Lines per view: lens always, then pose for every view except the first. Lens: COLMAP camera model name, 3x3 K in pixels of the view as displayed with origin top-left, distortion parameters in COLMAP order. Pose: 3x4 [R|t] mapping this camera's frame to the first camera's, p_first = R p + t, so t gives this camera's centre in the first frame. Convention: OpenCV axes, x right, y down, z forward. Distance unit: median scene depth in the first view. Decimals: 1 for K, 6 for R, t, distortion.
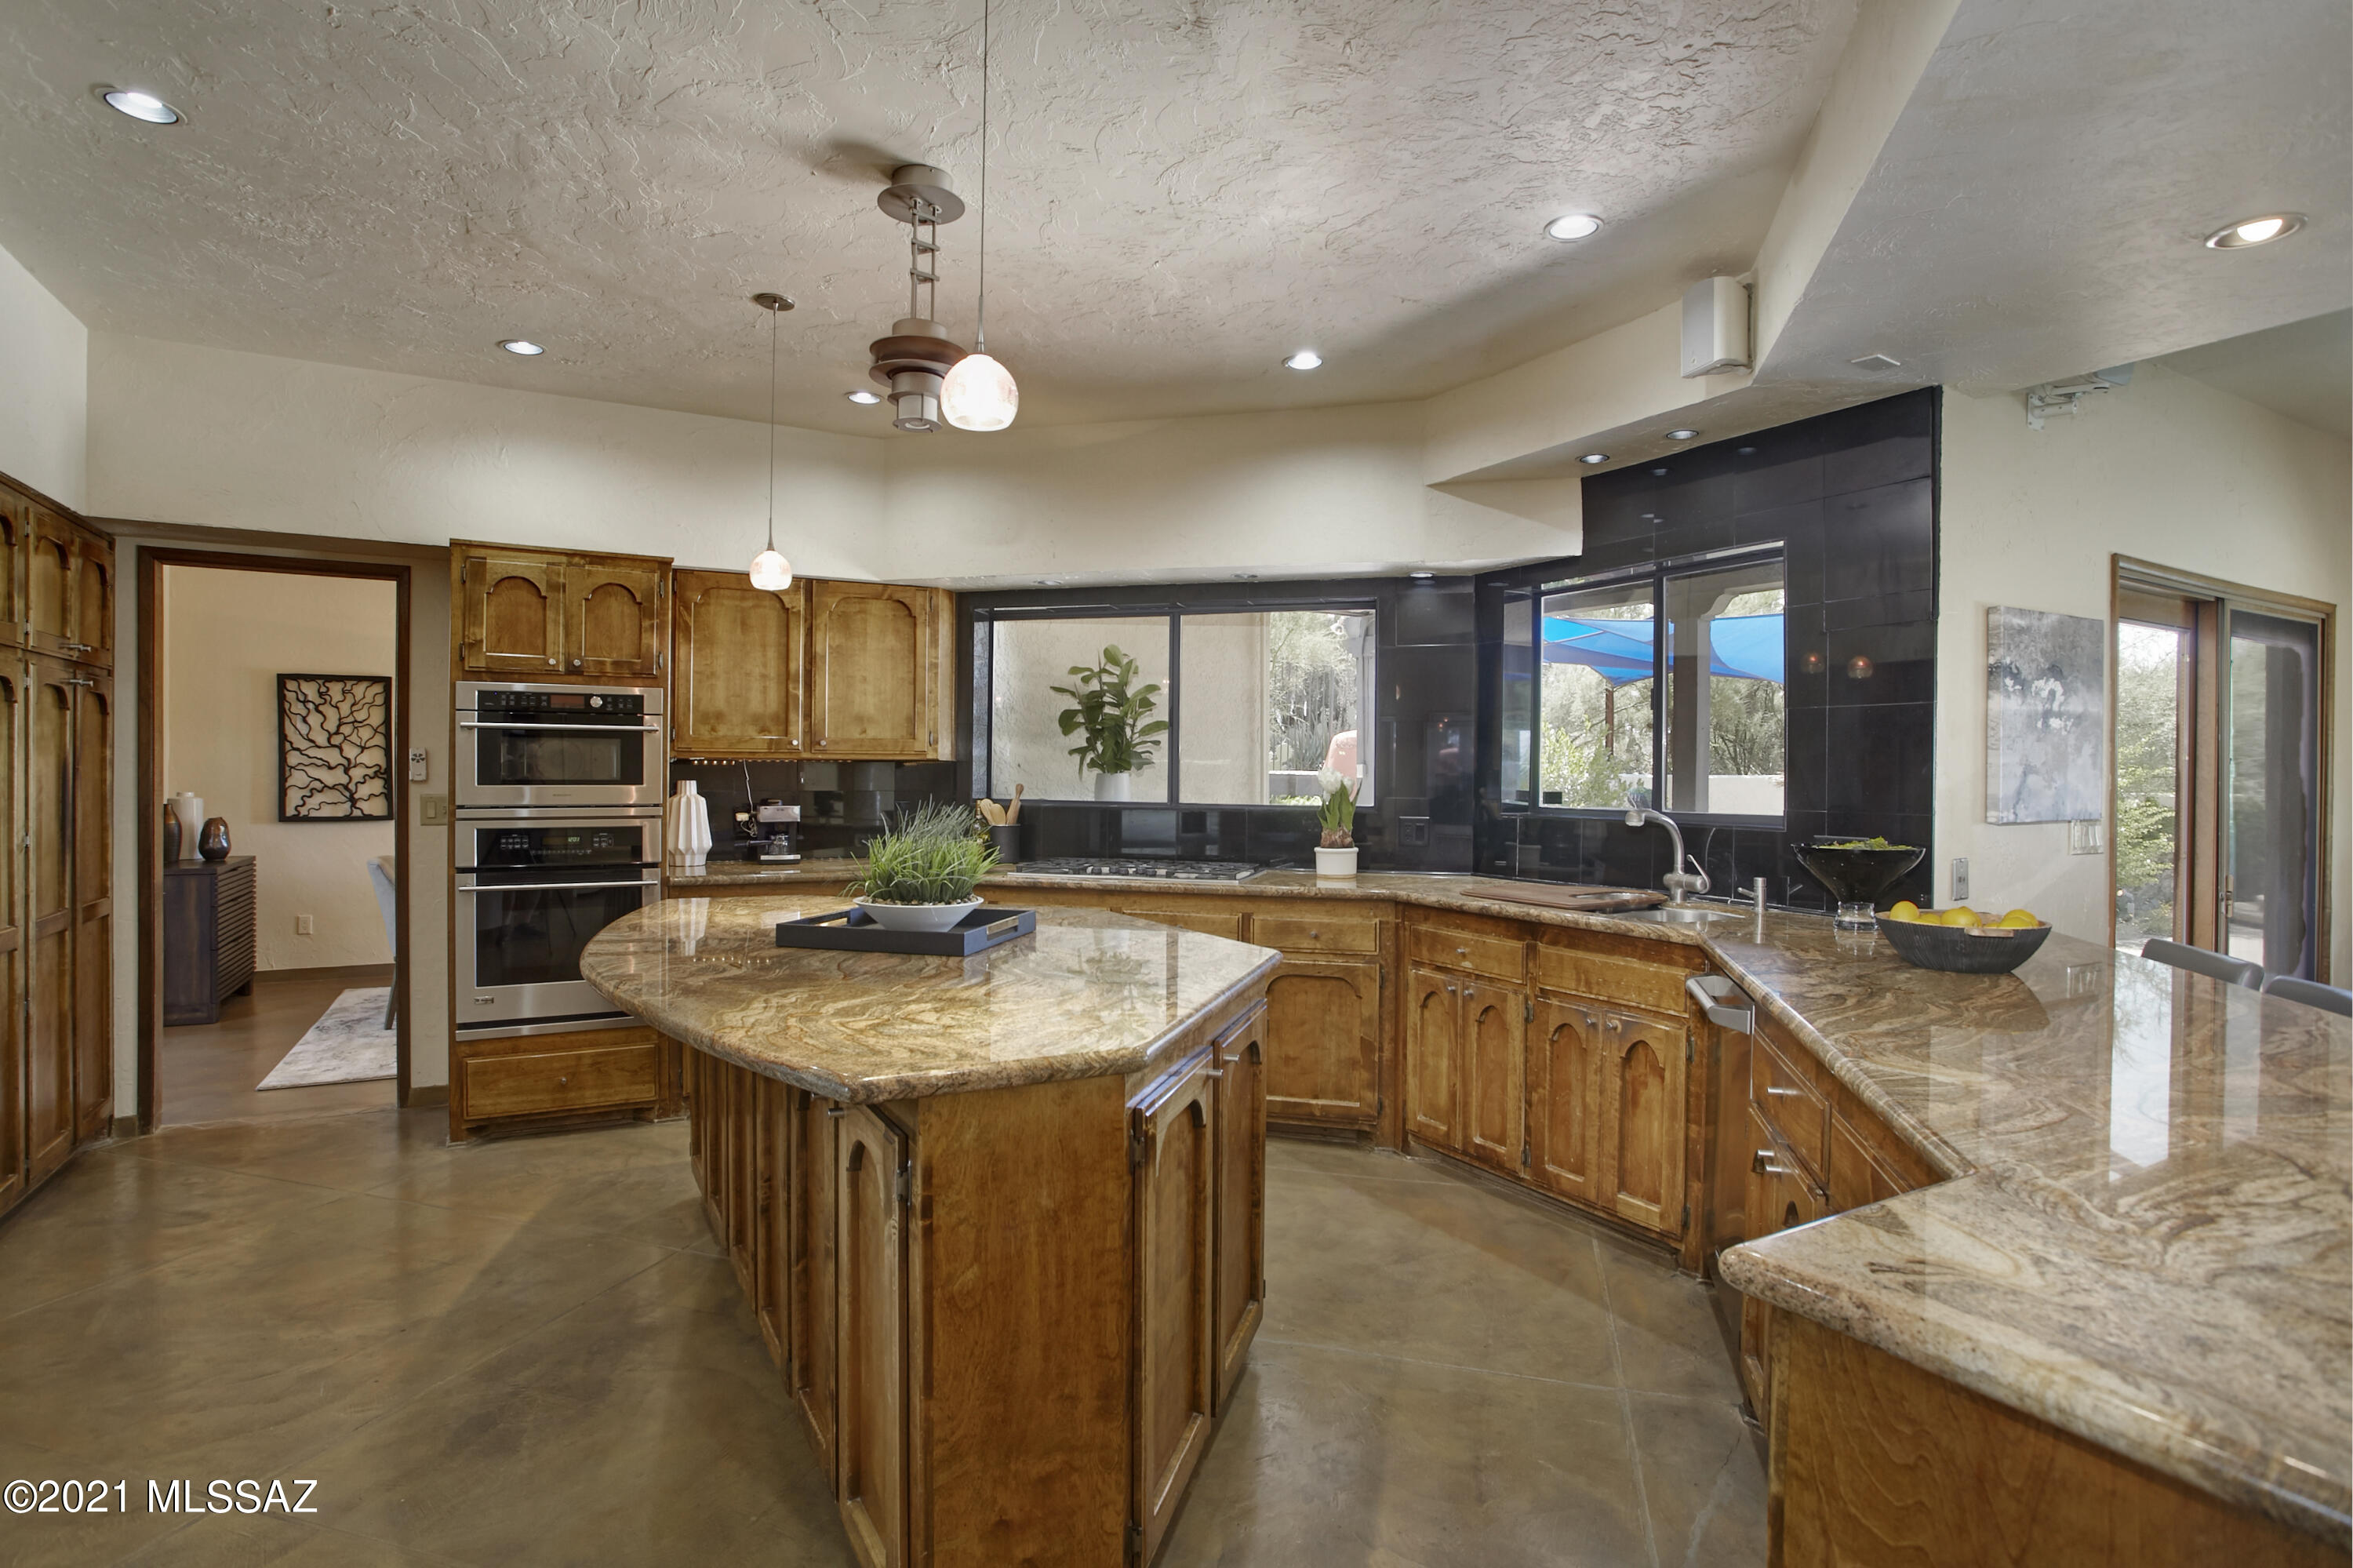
lens RADIAL K [[1188.8, 0, 1163.2], [0, 1188.8, 787.7], [0, 0, 1]] dist [-0.044799, 0.017486]
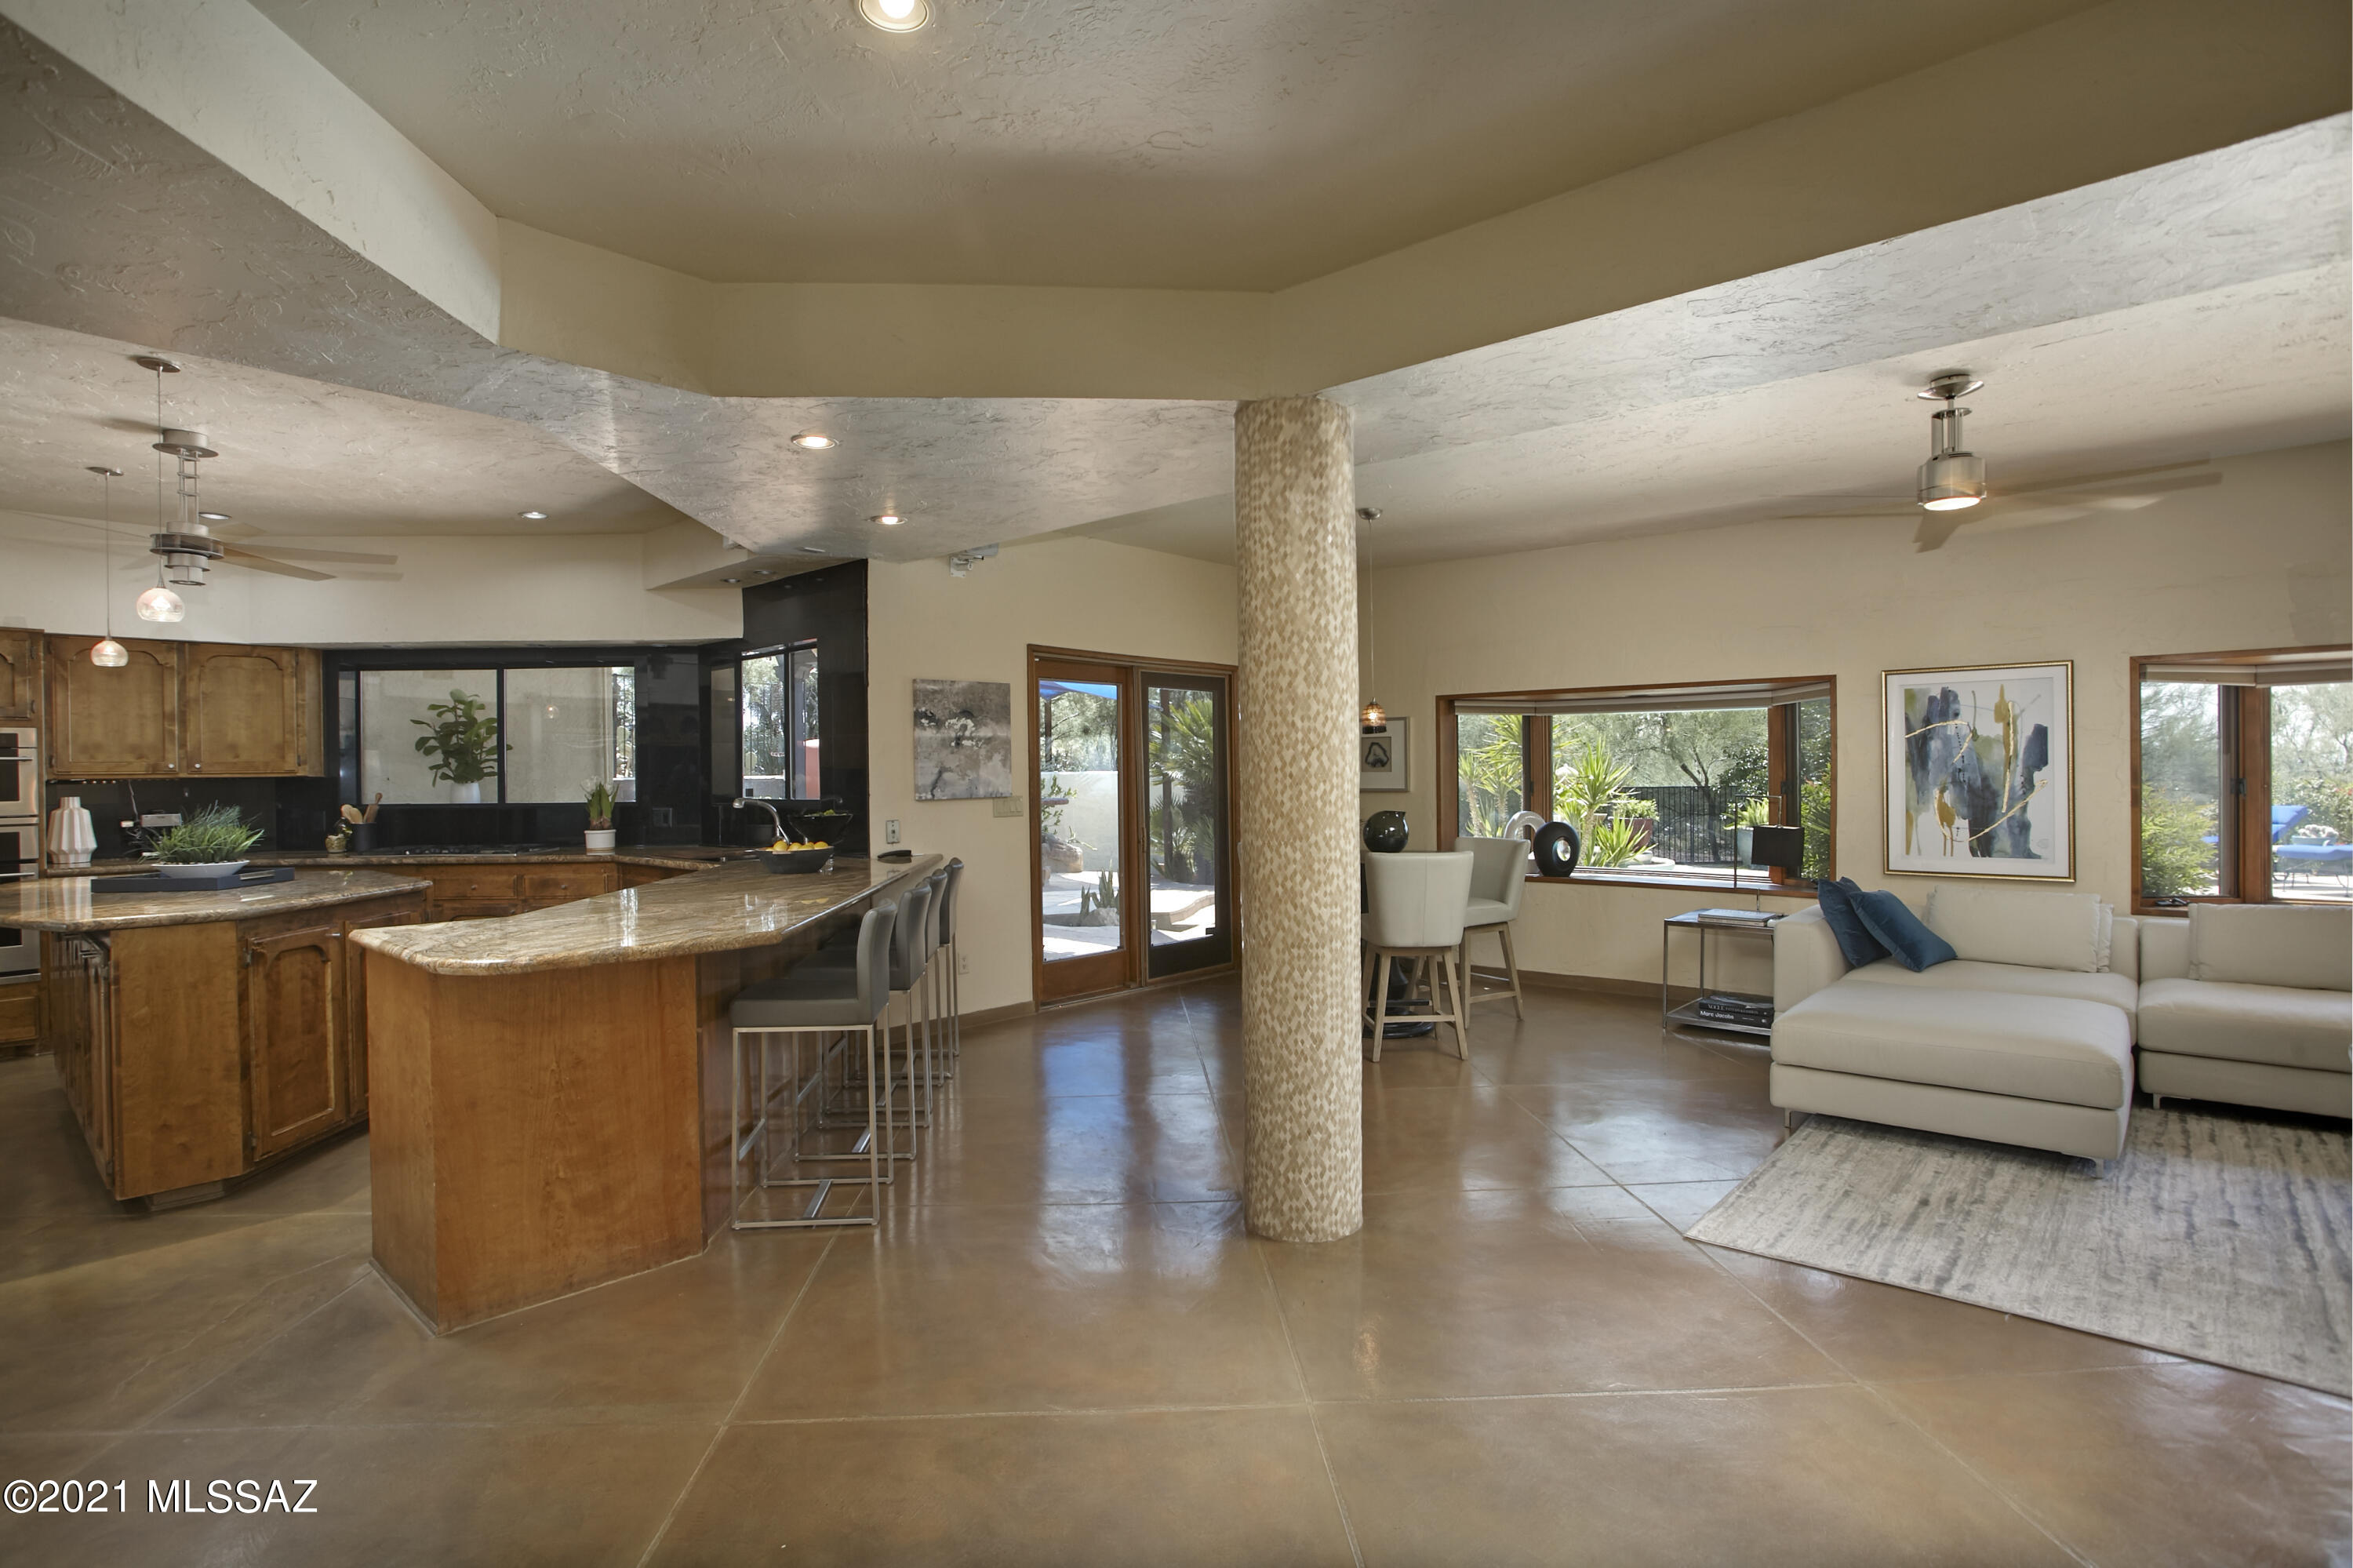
lens RADIAL K [[1174.2, 0, 1163.6], [0, 1174.2, 778.4], [0, 0, 1]] dist [-0.034404, 0.008884]
pose [[0.947852, -0.023162, 0.317869, 0.370655], [0.026313, 0.999638, -0.005624, 0.013468], [-0.317624, 0.013695, 0.948118, -0.630738]]
